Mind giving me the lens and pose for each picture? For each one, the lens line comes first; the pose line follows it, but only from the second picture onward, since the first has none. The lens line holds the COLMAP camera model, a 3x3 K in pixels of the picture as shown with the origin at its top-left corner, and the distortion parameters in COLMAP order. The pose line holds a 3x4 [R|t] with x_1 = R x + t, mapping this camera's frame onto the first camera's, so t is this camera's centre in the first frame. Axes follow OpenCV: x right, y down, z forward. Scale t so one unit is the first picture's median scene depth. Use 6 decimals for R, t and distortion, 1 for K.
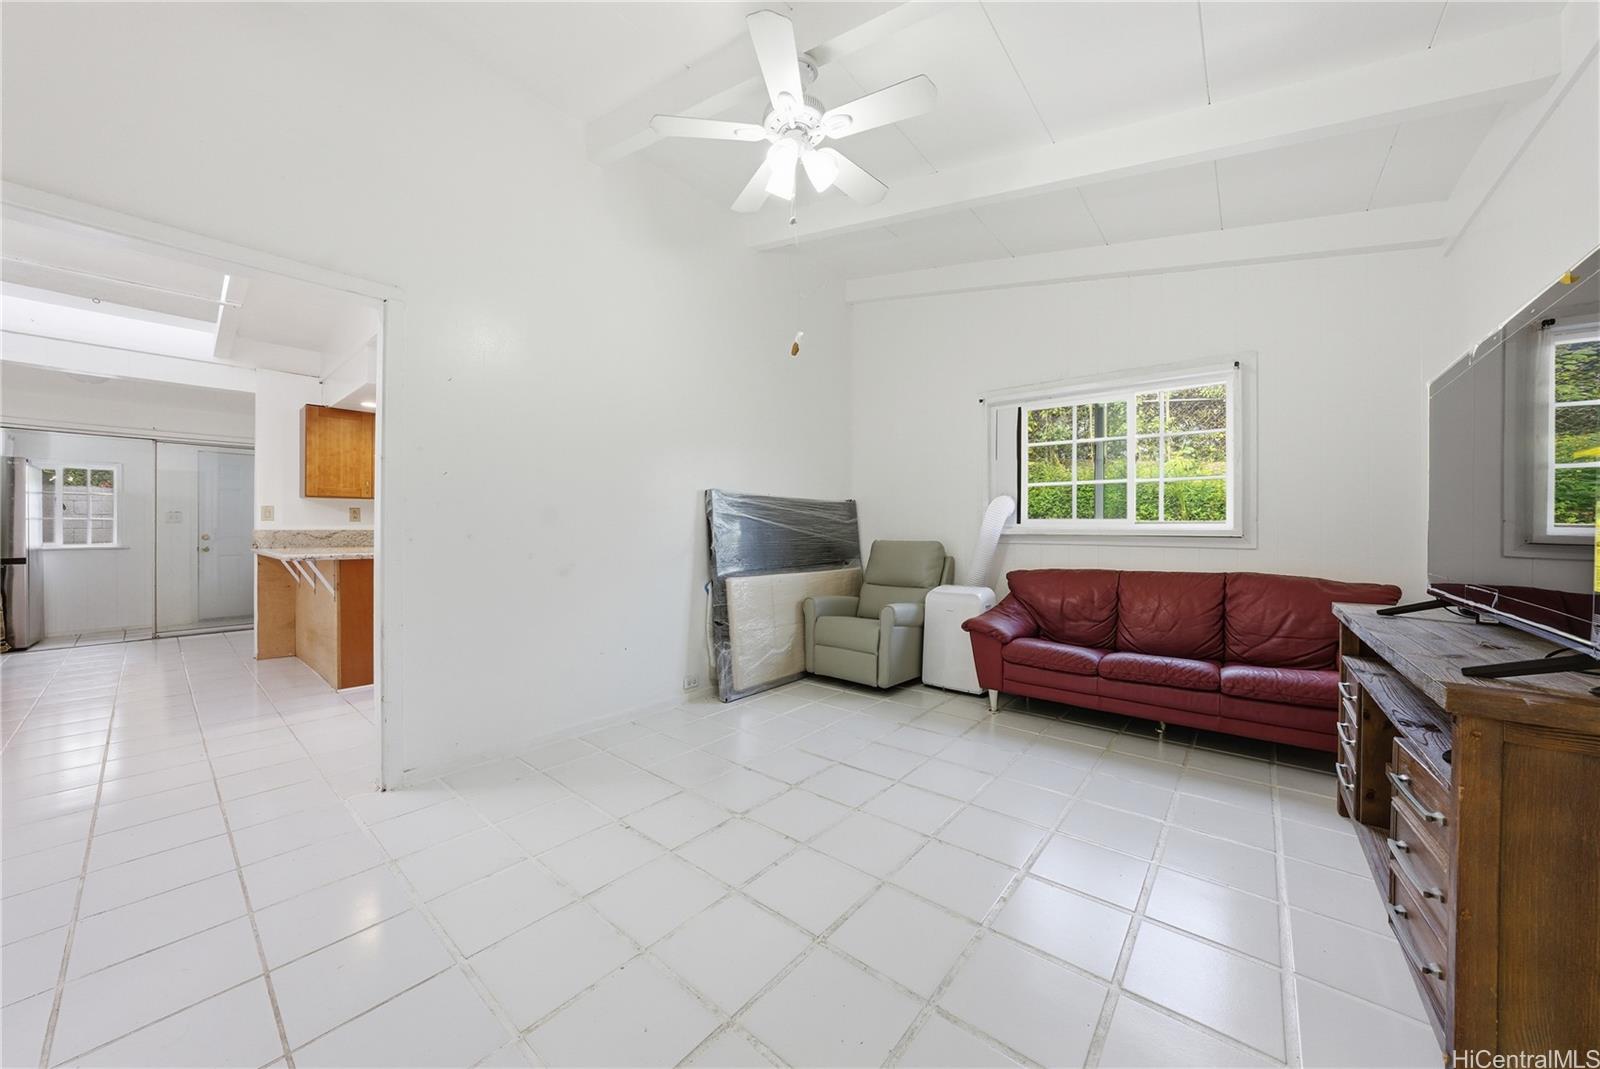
lens RADIAL K [[561.0, 0, 797.0], [0, 561.0, 532.2], [0, 0, 1]] dist [-0.001100, -0.000165]
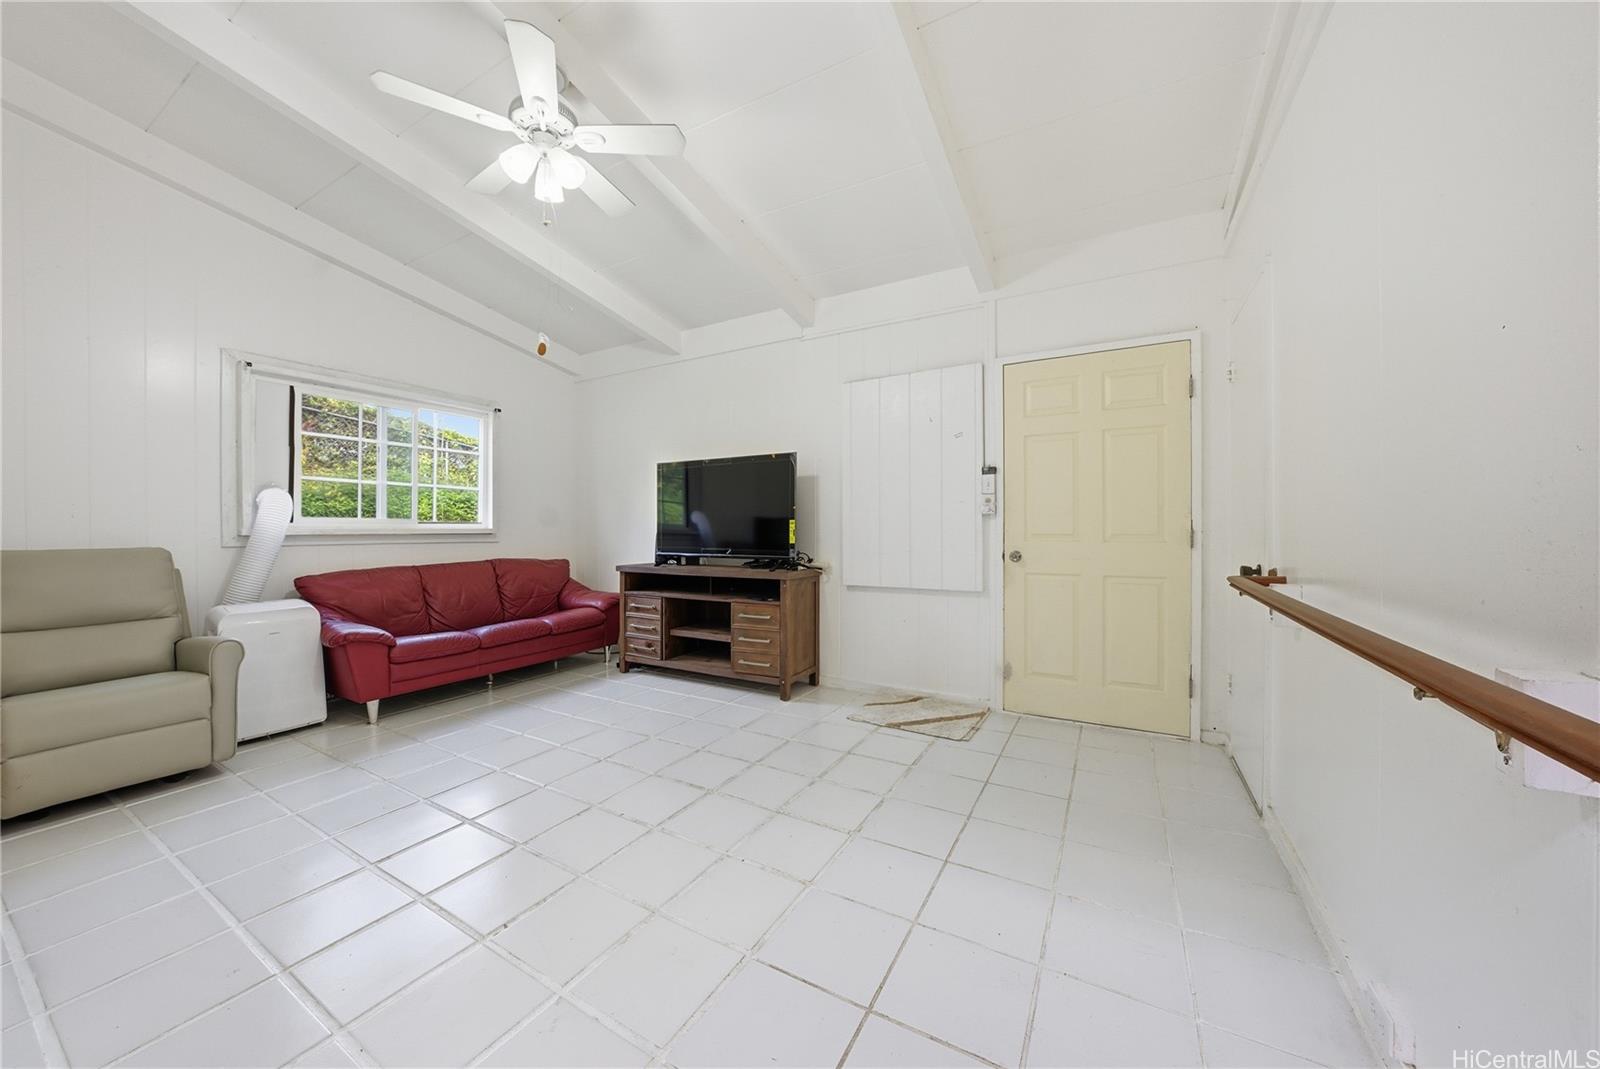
lens RADIAL K [[561.0, 0, 797.2], [0, 561.0, 527.4], [0, 0, 1]] dist [-0.001100, -0.000165]
pose [[-0.147963, -0.007064, 0.988968, -0.637542], [0.004681, 0.999958, 0.007842, -0.011511], [-0.988982, 0.005790, -0.147924, 0.414080]]
